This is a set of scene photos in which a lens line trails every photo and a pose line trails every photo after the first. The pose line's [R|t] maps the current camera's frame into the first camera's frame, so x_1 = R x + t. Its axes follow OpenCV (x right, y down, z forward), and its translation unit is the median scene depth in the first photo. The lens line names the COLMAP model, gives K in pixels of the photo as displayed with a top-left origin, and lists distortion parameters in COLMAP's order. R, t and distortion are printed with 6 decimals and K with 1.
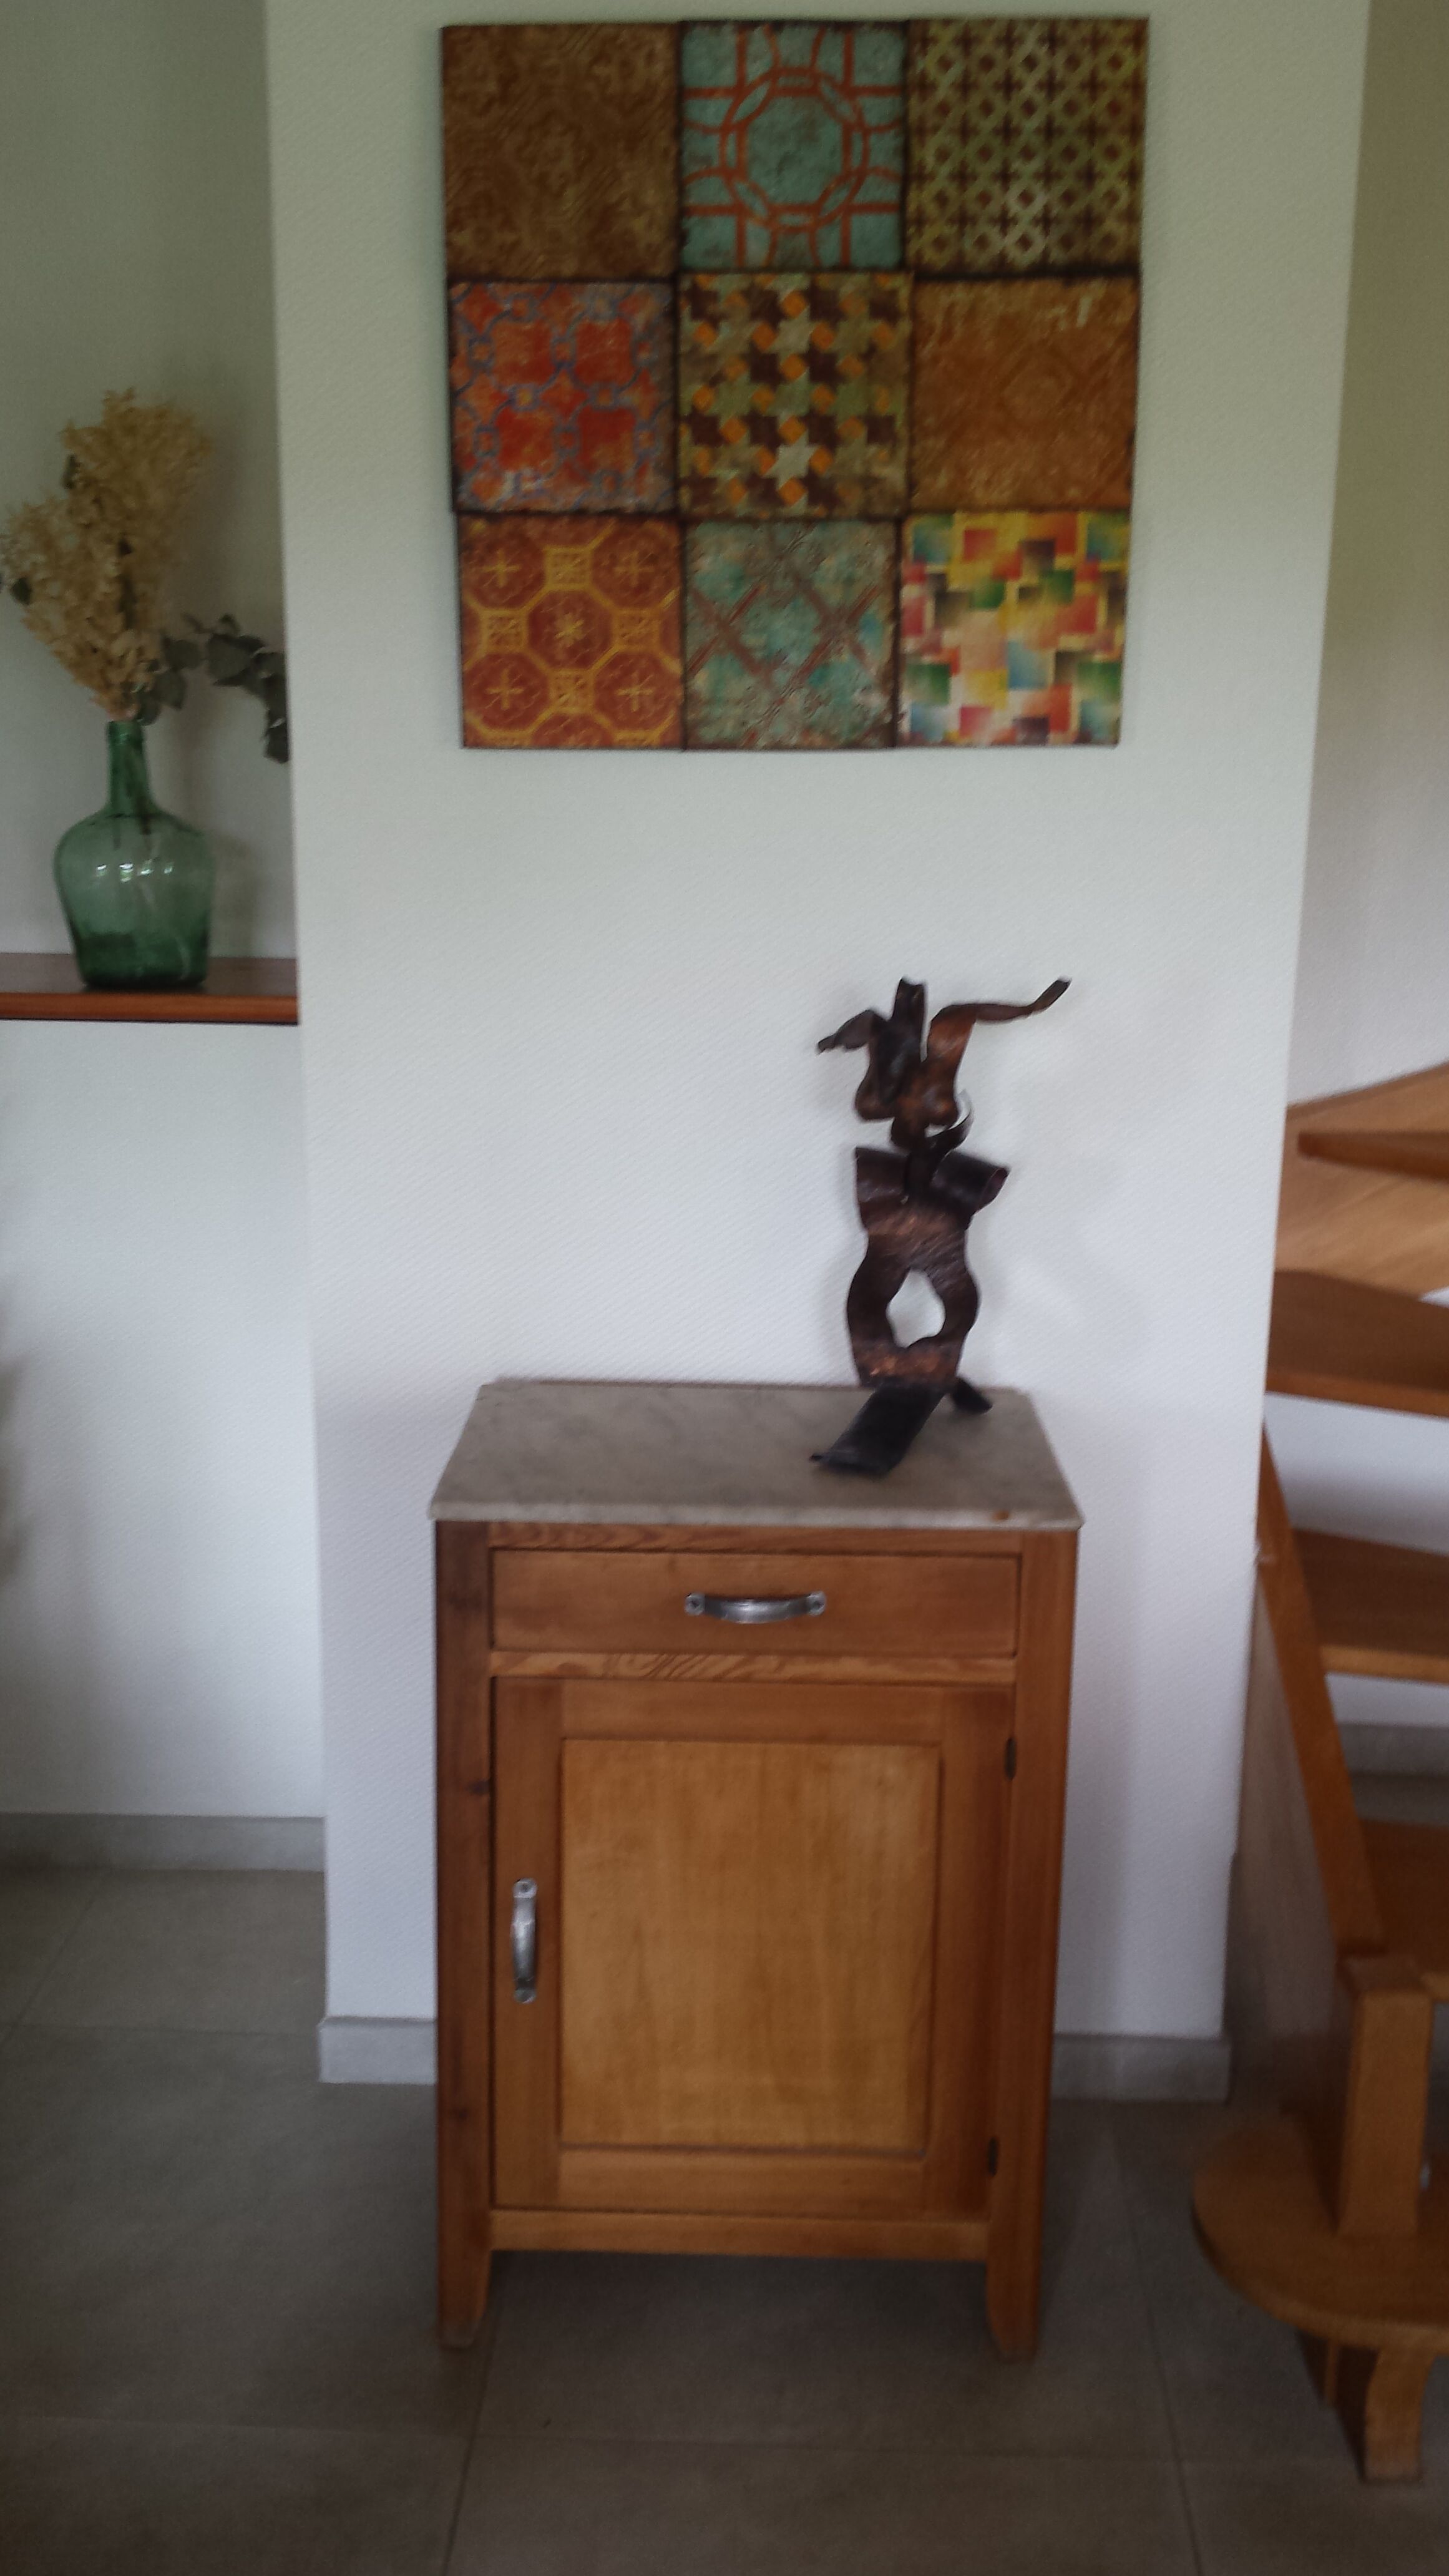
lens RADIAL K [[2364.9, 0, 821.7], [0, 2364.9, 1387.8], [0, 0, 1]] dist [0.033922, -0.020783]
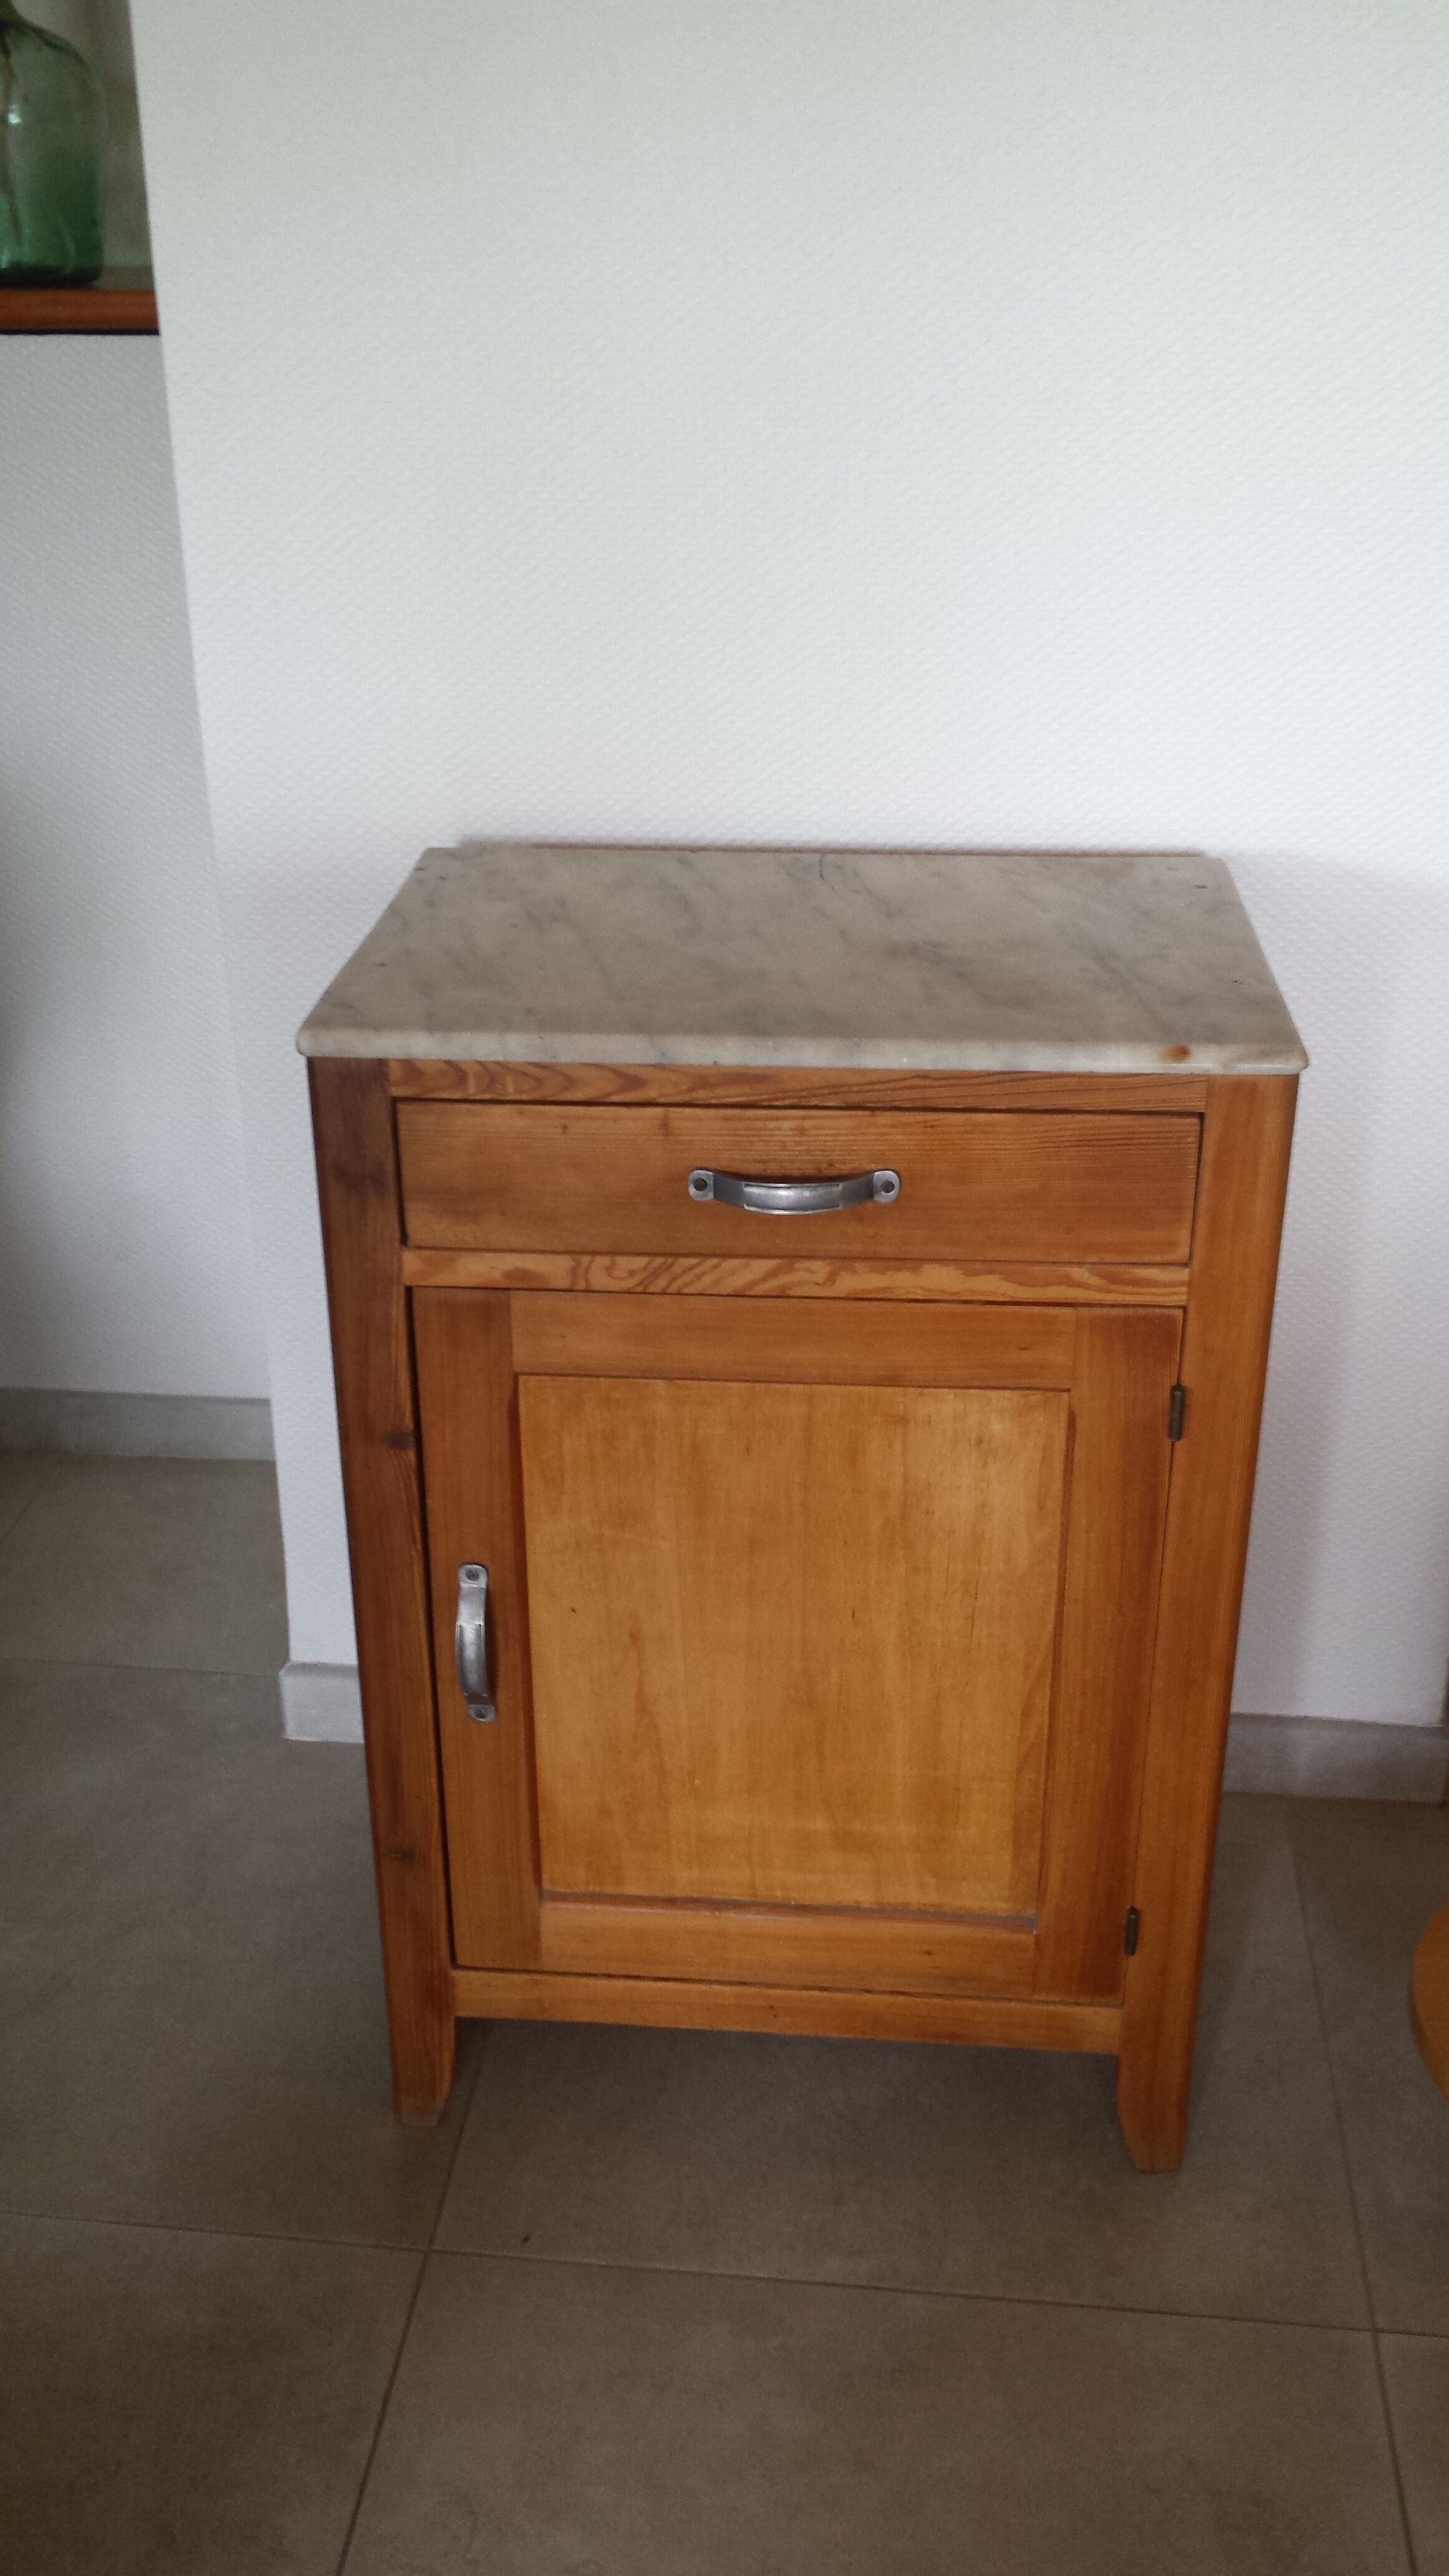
lens RADIAL K [[2364.9, 0, 671.4], [0, 2364.9, 1341.7], [0, 0, 1]] dist [0.033922, -0.020783]
pose [[0.992156, 0.019065, -0.123543, 0.019674], [0.005312, 0.980977, 0.194050, 0.005509], [0.124893, -0.193184, 0.973181, 0.325980]]
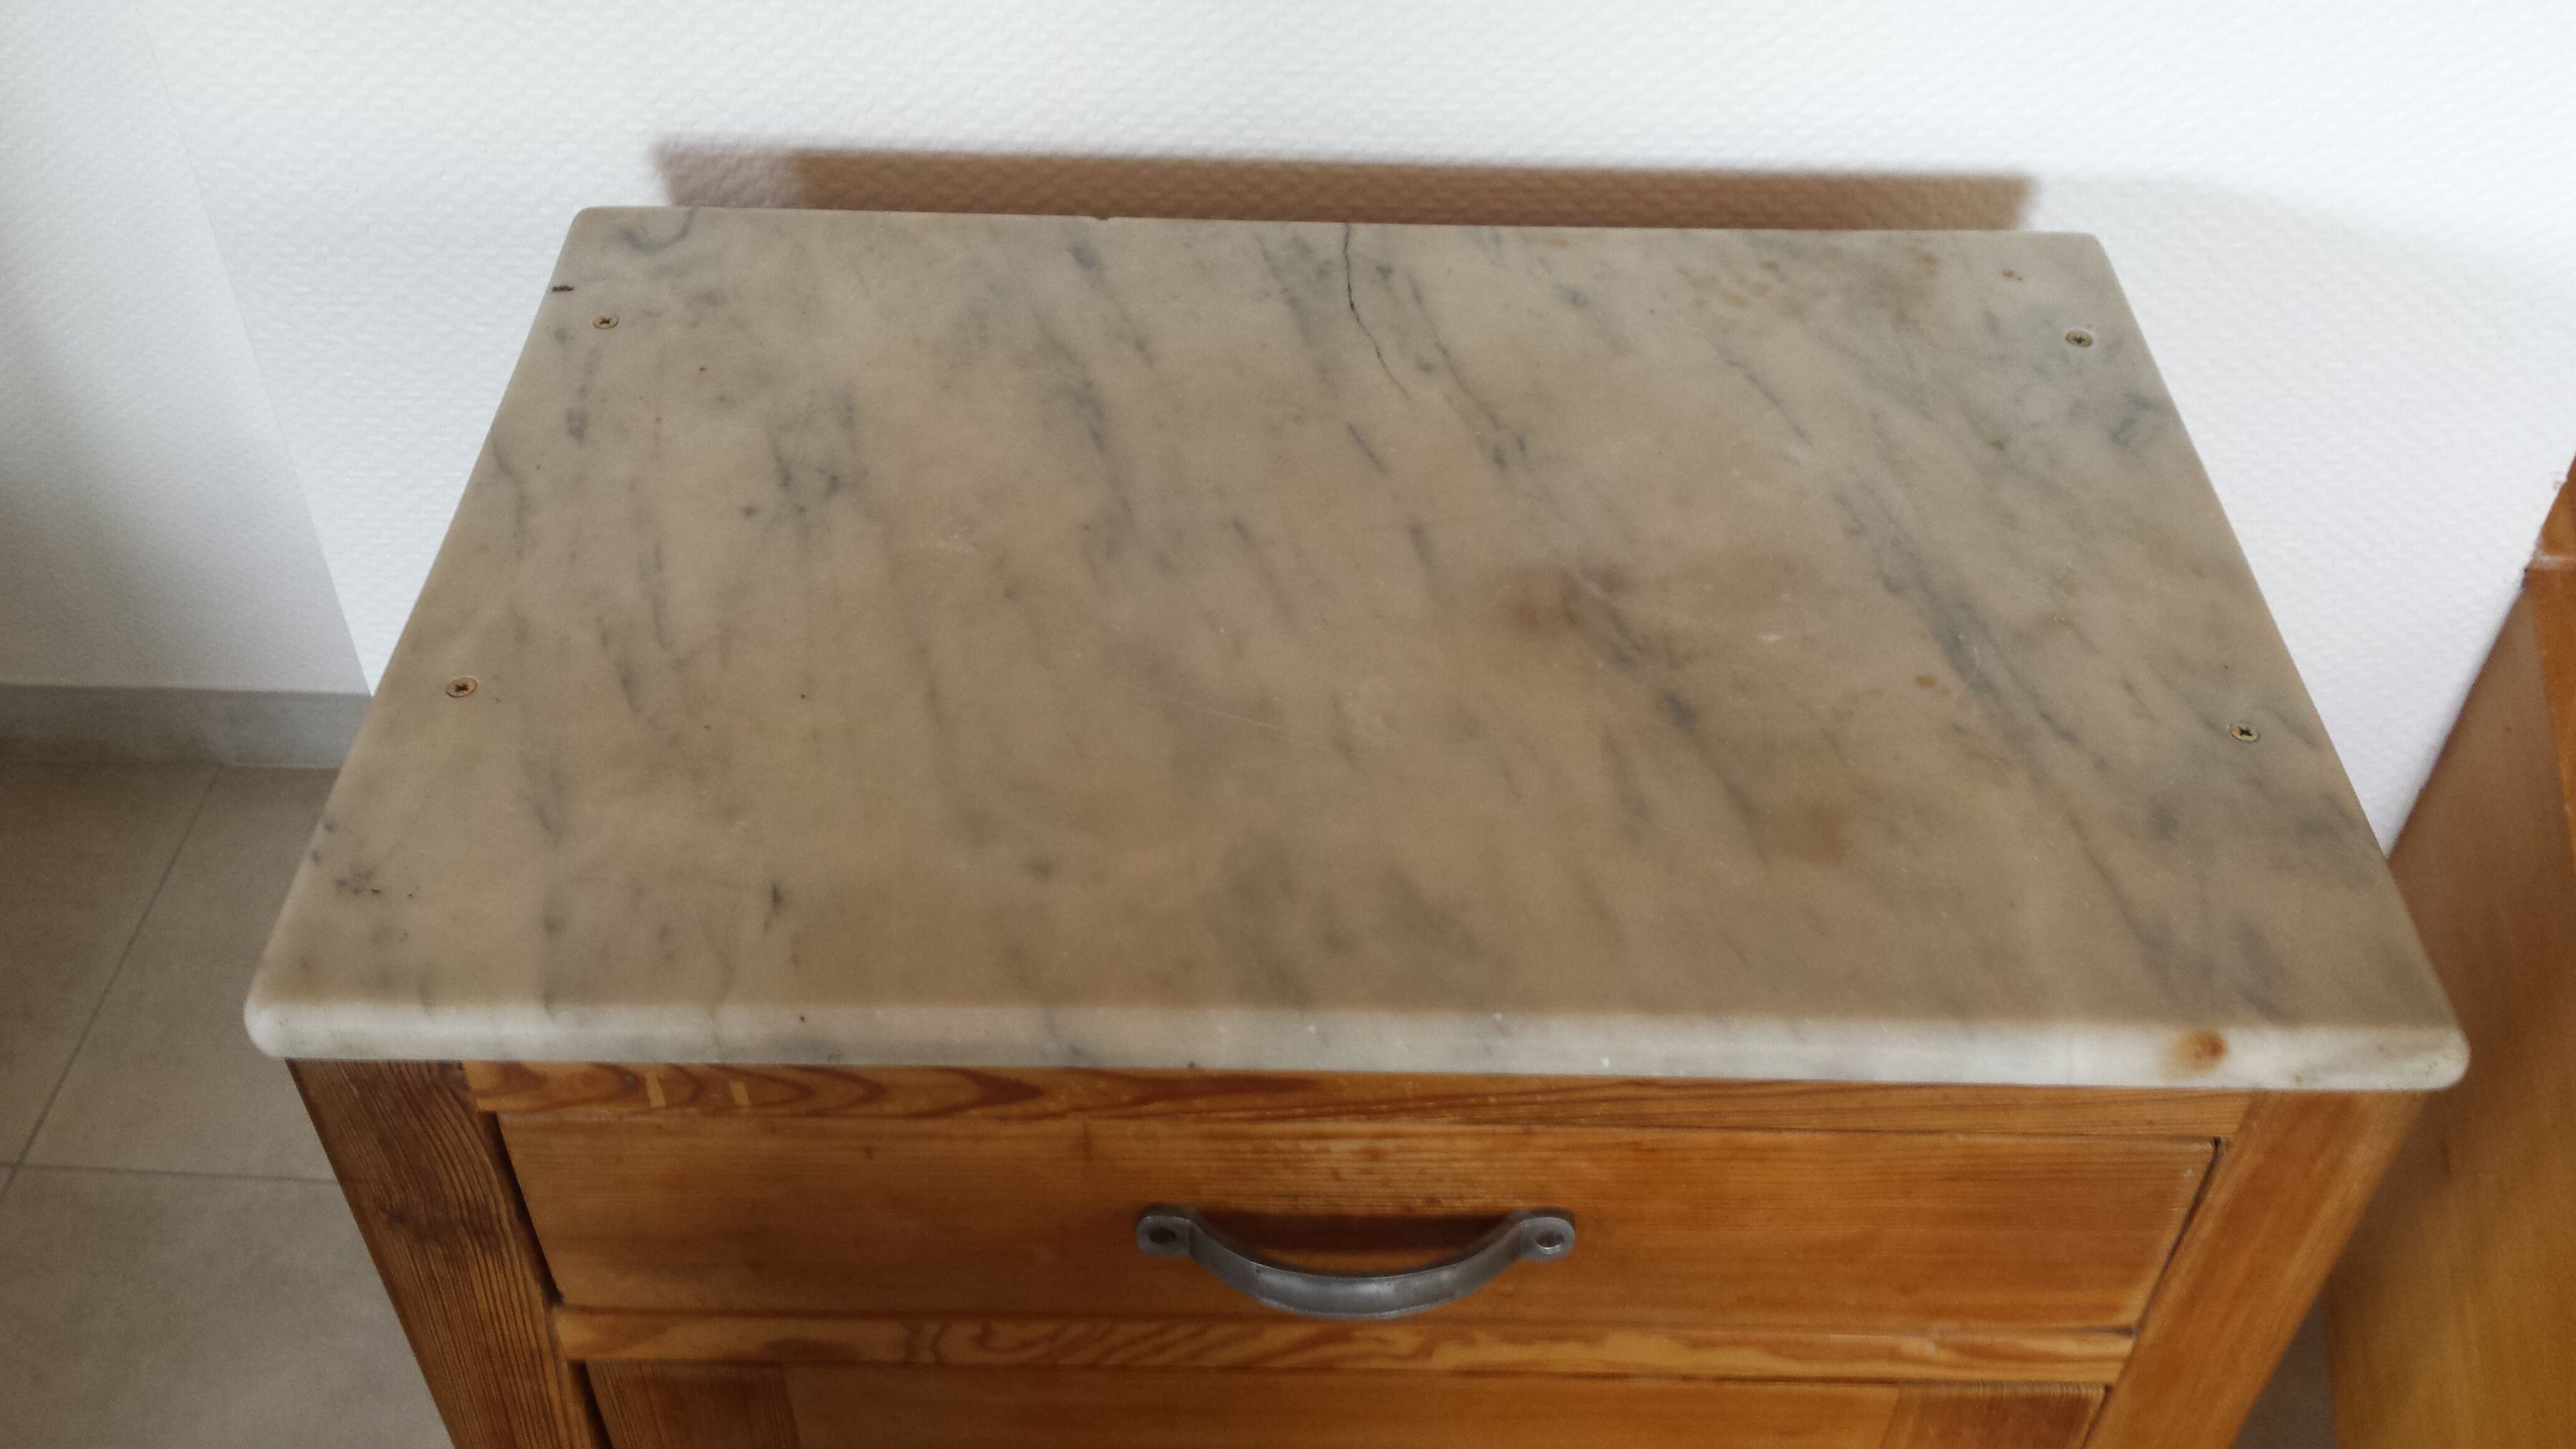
lens RADIAL K [[2364.9, 0, 1282.8], [0, 2364.9, 747.4], [0, 0, 1]] dist [0.033922, -0.020783]
pose [[0.999518, 0.011634, -0.028768, -0.027628], [0.003183, 0.883732, 0.467982, -0.110207], [0.030868, -0.467849, 0.883269, 0.708471]]
